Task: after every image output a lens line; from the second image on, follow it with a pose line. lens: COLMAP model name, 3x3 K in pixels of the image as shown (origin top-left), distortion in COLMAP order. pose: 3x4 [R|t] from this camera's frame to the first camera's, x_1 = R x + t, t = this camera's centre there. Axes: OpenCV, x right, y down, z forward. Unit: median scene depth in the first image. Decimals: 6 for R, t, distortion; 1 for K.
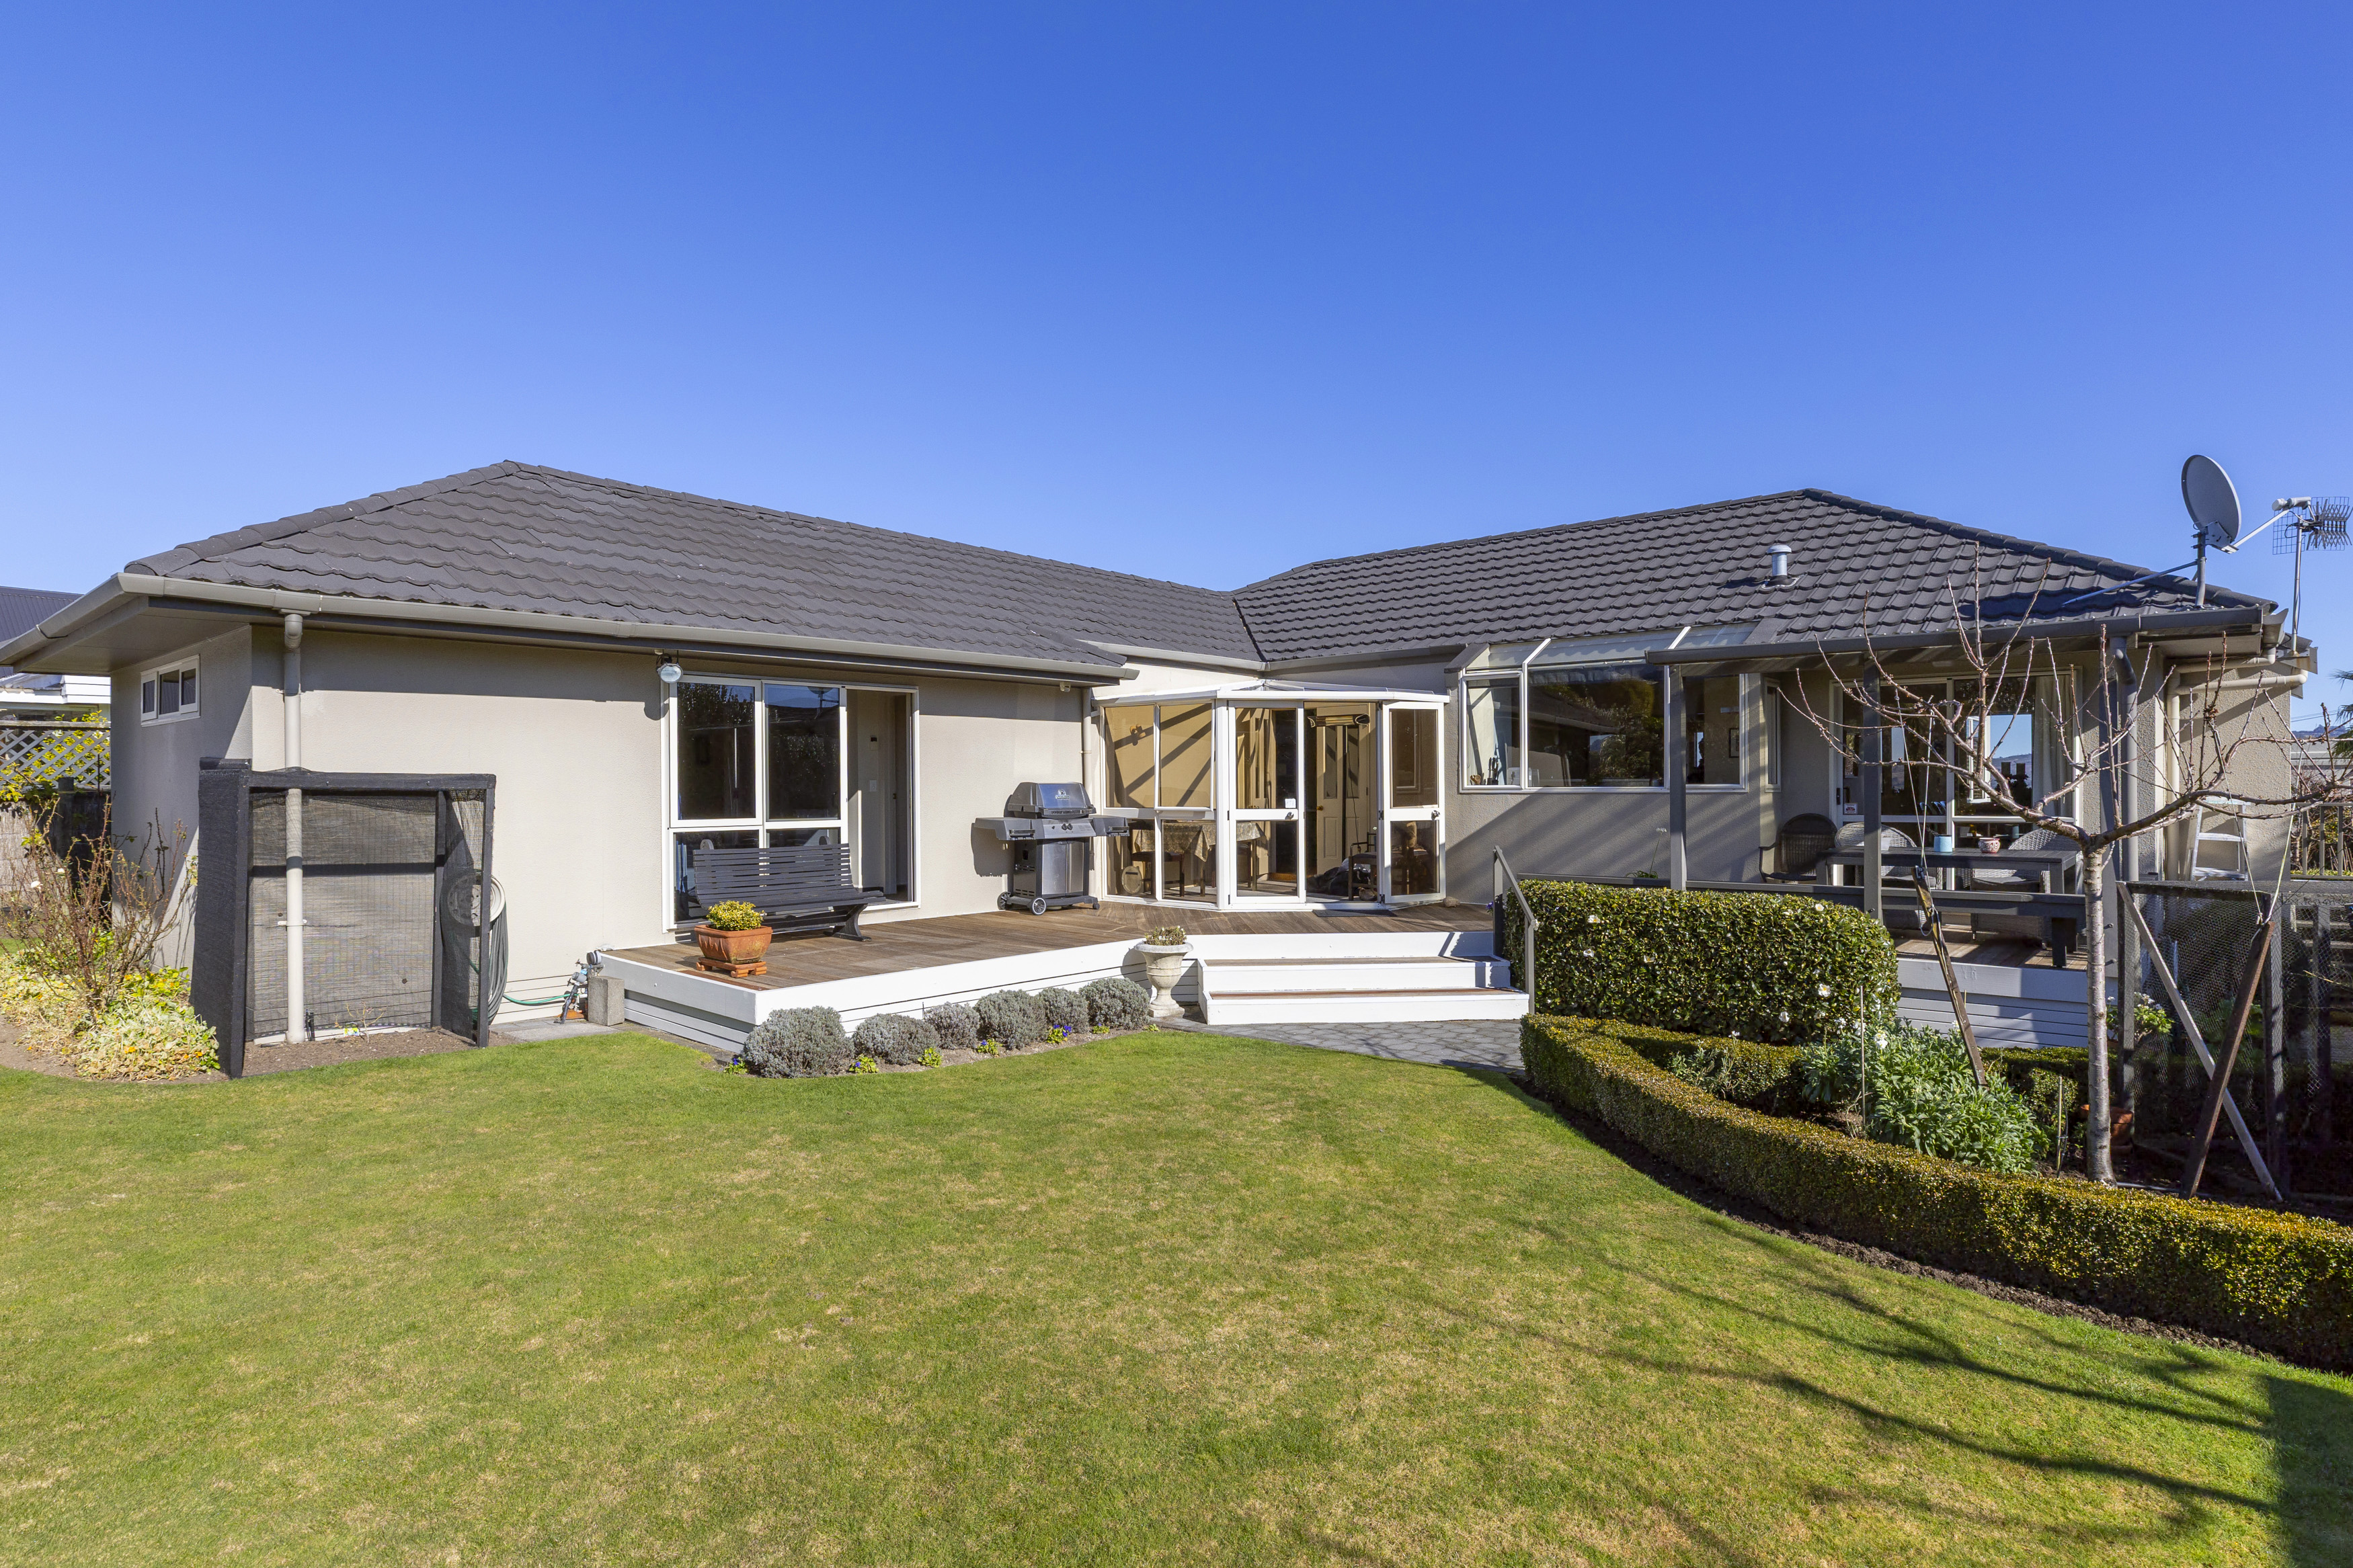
lens RADIAL K [[1250.4, 0, 1175.7], [0, 1250.4, 781.9], [0, 0, 1]] dist [0.001153, 0.000030]
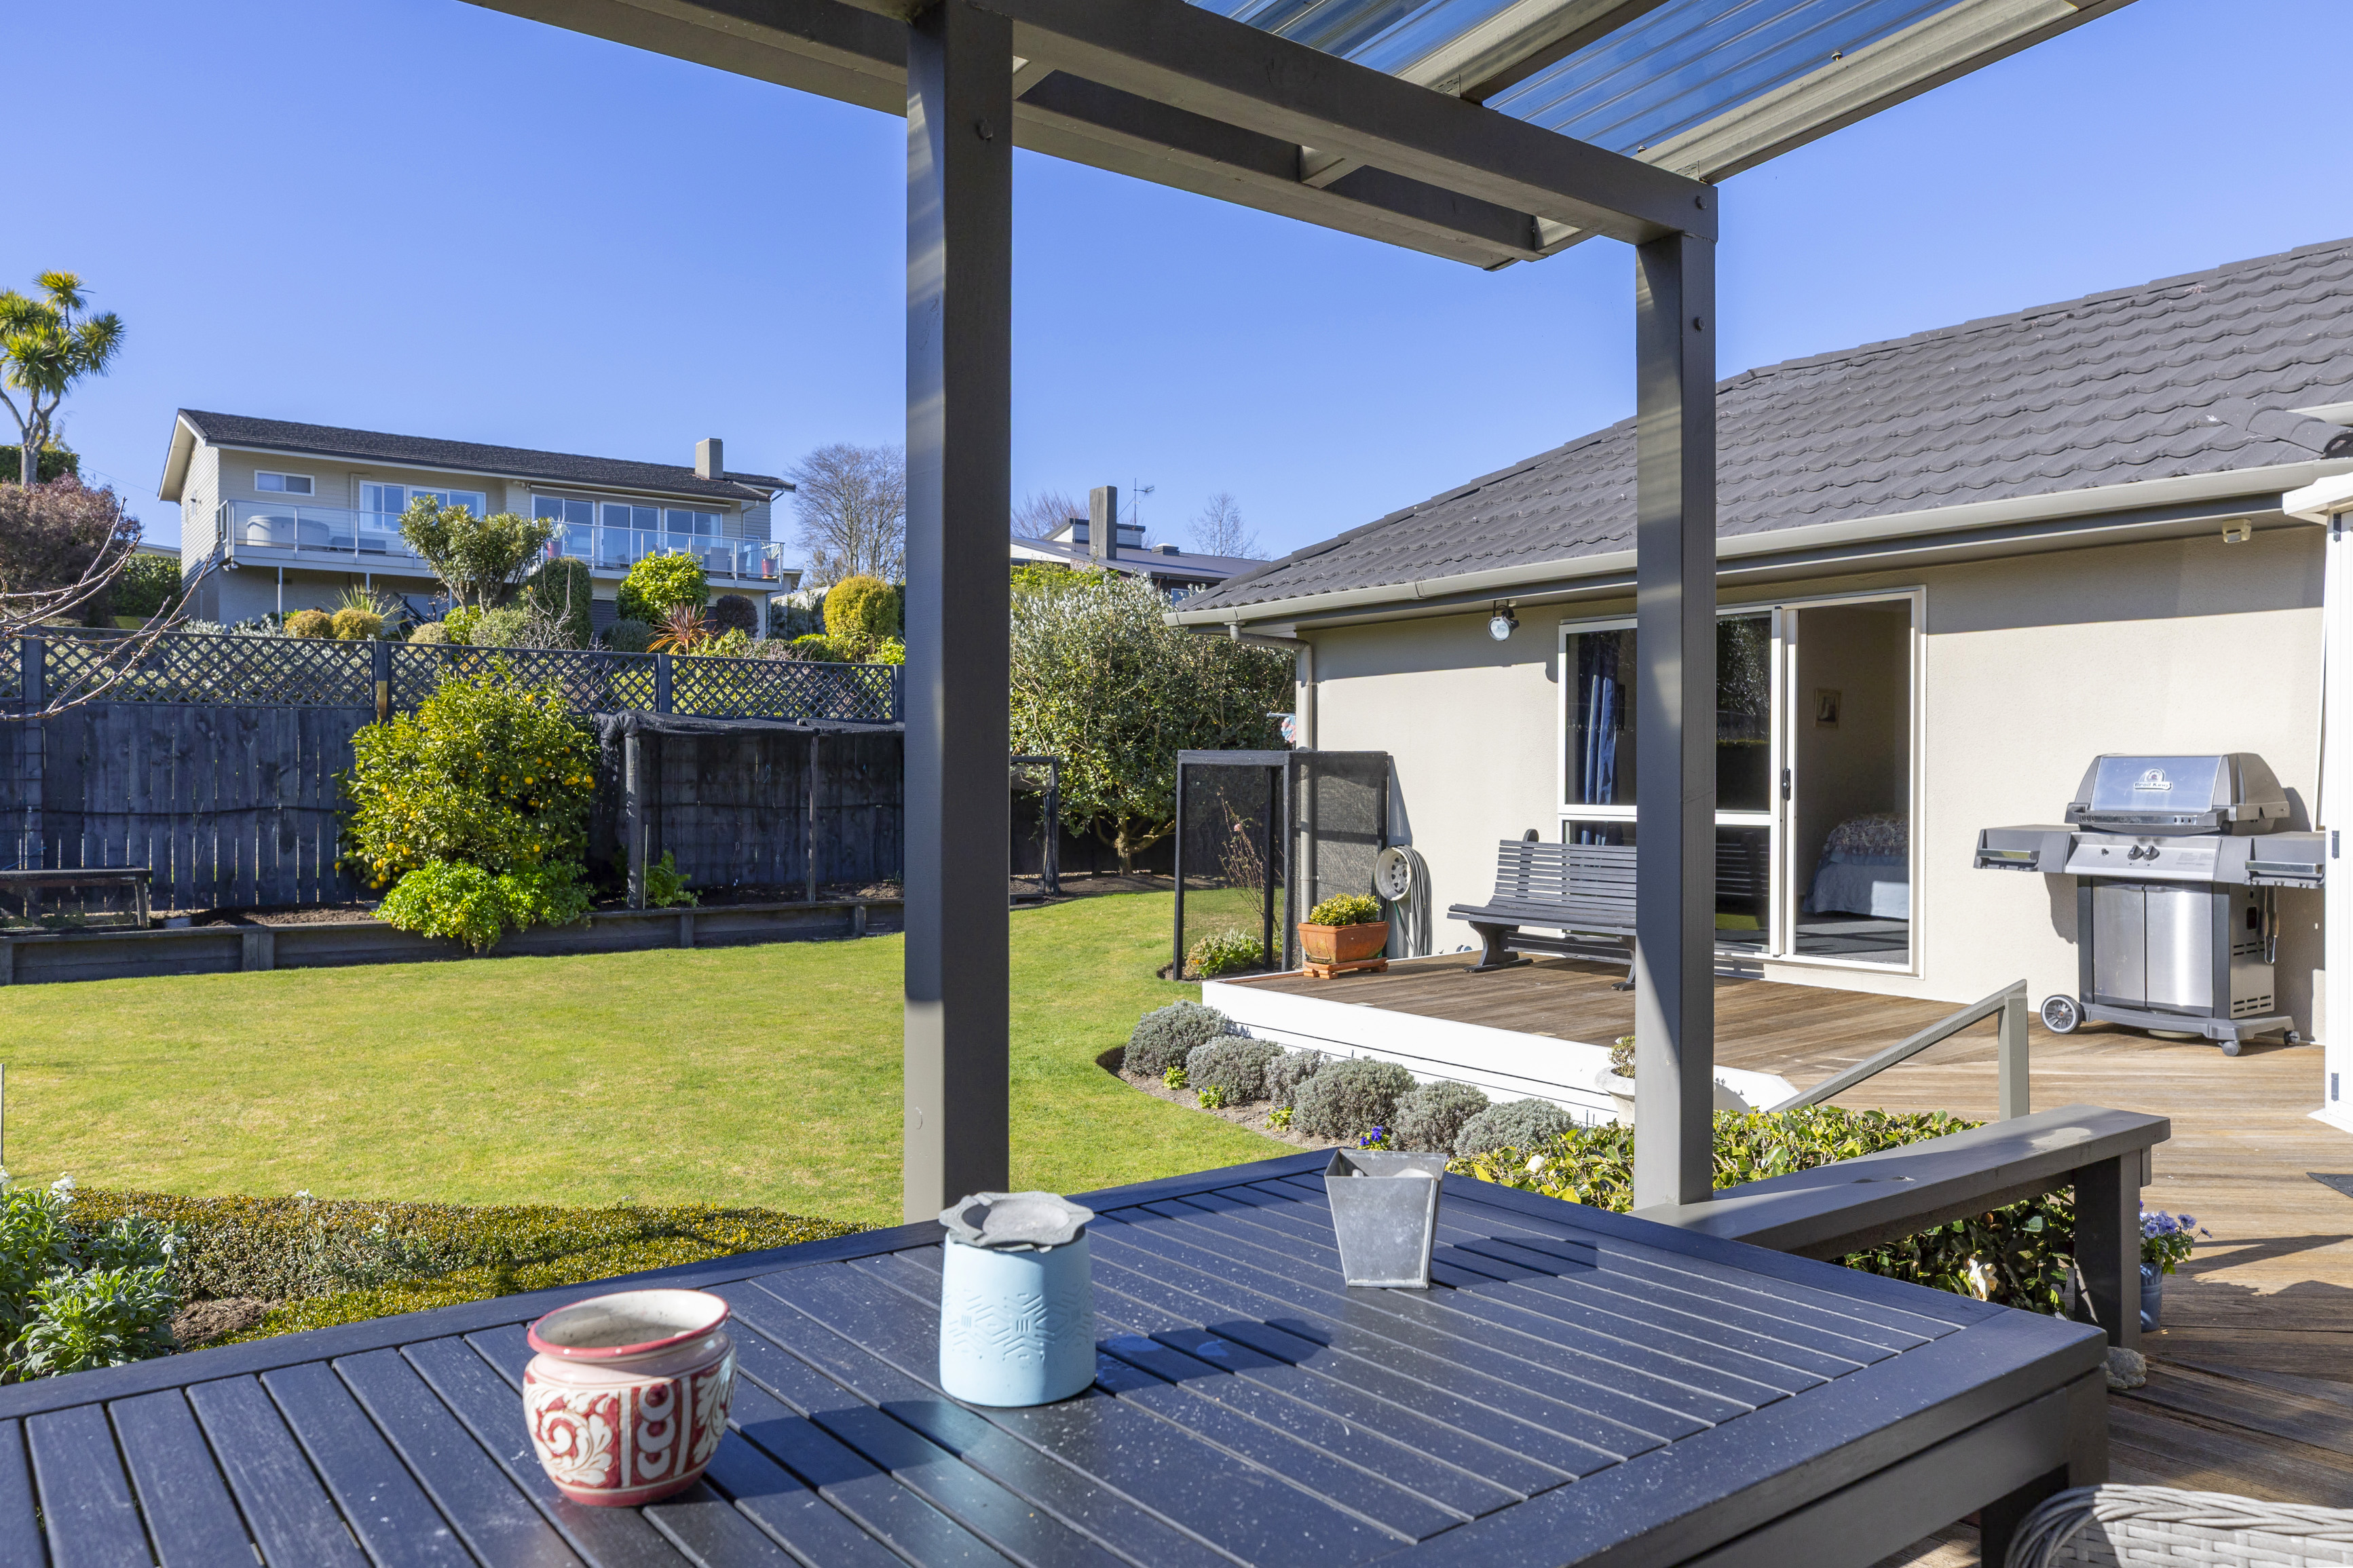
lens RADIAL K [[1665.1, 0, 1176.7], [0, 1665.1, 780.3], [0, 0, 1]] dist [0.006512, 0.001091]
pose [[-0.191469, 0.005797, -0.981481, 0.626165], [0.000613, 0.999983, 0.005787, 0.007246], [0.981498, 0.000507, -0.191470, 0.858639]]
